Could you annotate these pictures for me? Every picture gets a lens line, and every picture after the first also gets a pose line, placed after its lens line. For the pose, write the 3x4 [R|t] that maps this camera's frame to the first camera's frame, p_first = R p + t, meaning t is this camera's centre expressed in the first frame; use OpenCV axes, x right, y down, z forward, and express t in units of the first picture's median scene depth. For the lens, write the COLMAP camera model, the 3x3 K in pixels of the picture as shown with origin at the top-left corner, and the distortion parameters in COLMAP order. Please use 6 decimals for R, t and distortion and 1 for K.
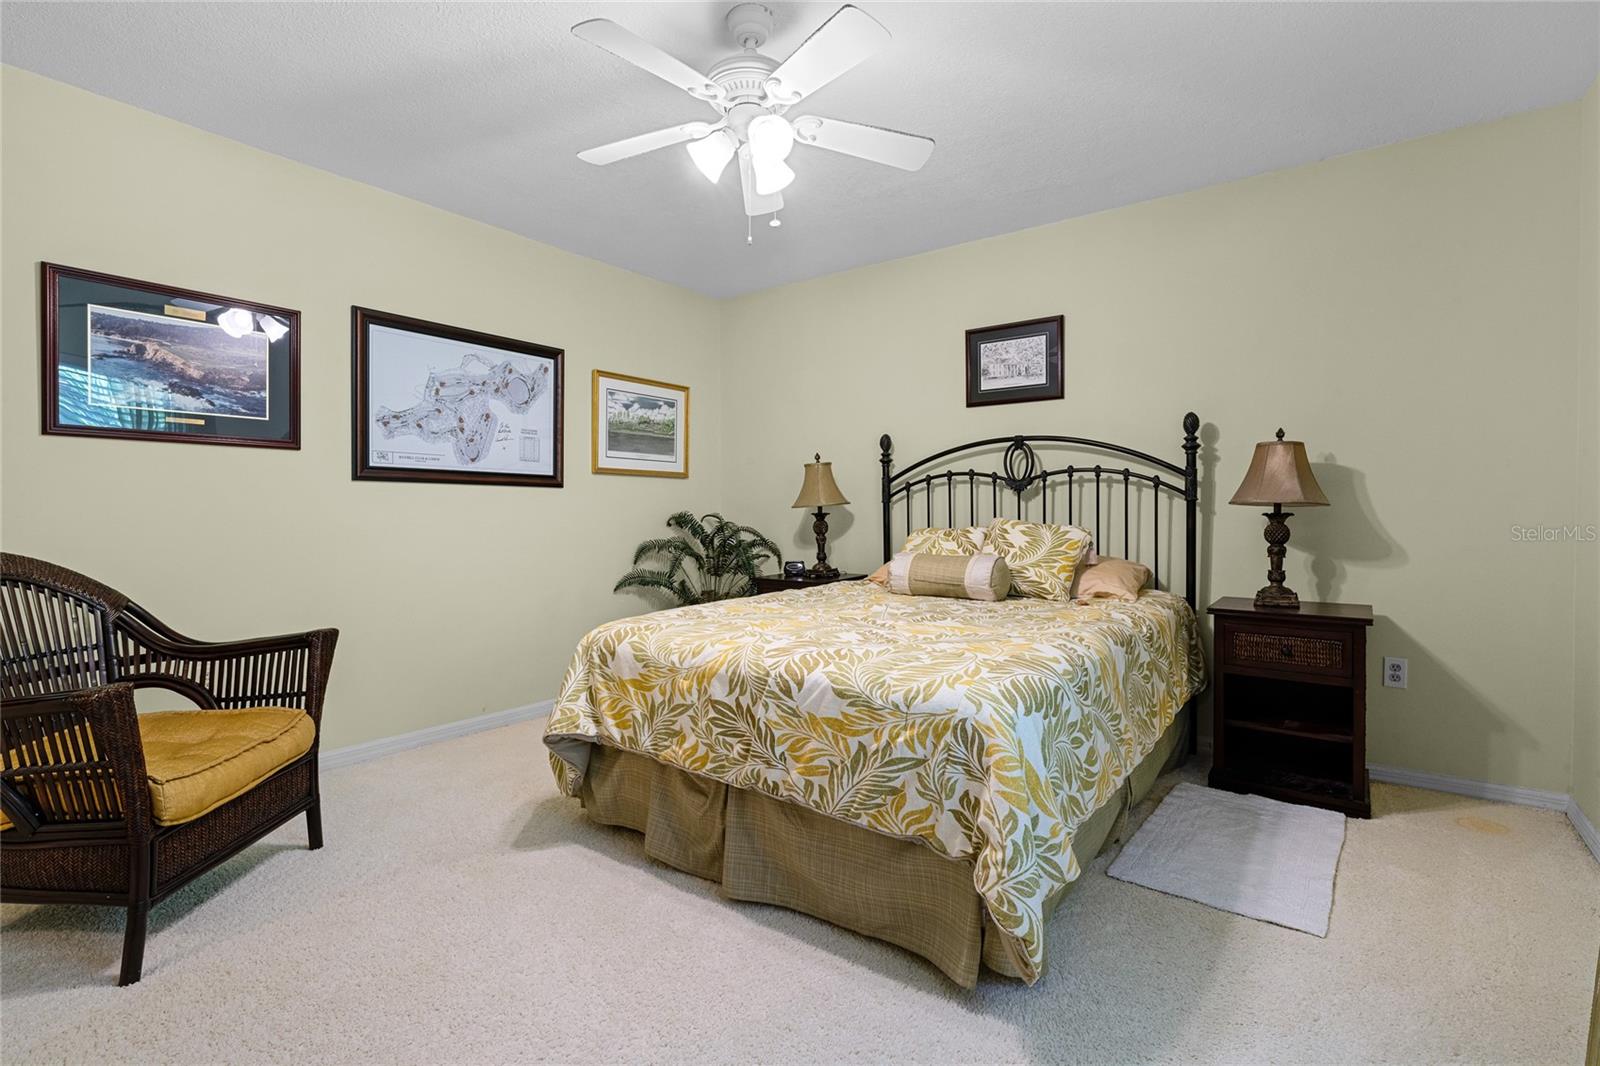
lens RADIAL K [[763.5, 0, 799.4], [0, 763.5, 521.2], [0, 0, 1]] dist [-0.002343, -0.000059]
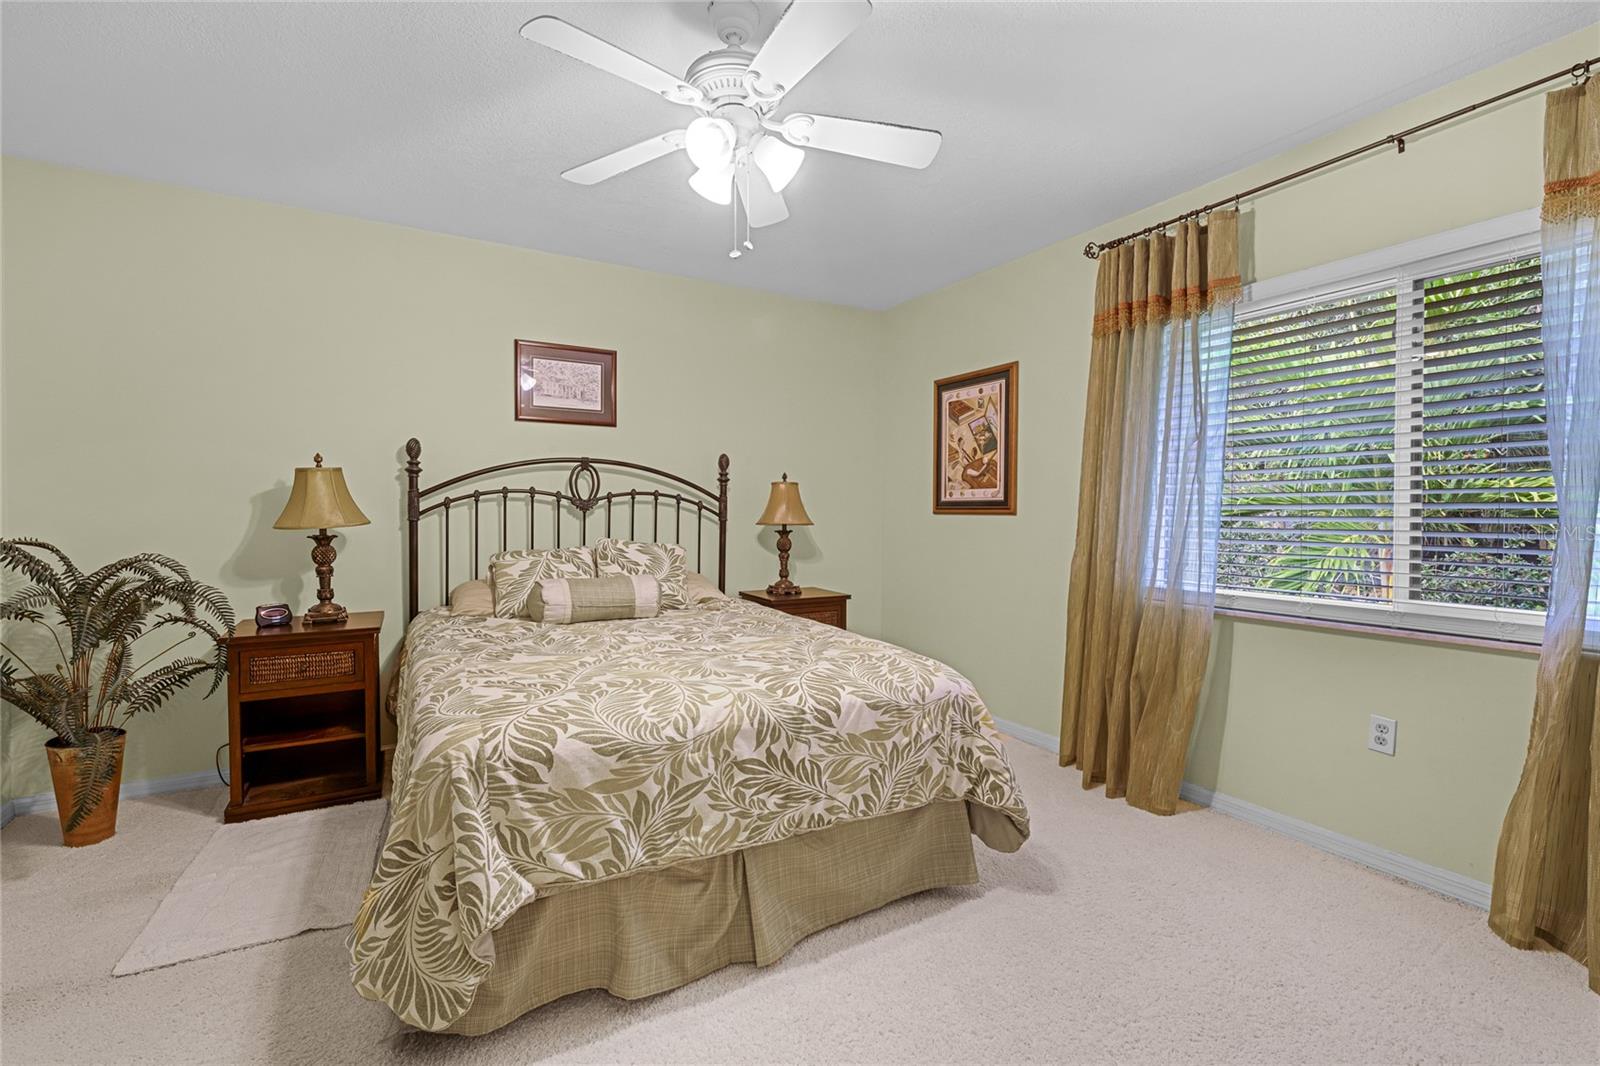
lens RADIAL K [[698.7, 0, 804.4], [0, 698.7, 536.2], [0, 0, 1]] dist [-0.004609, -0.000042]
pose [[0.381410, -0.027029, 0.924011, -0.770948], [0.008468, 0.999633, 0.025746, -0.043283], [-0.924367, -0.001995, 0.381498, 0.582846]]
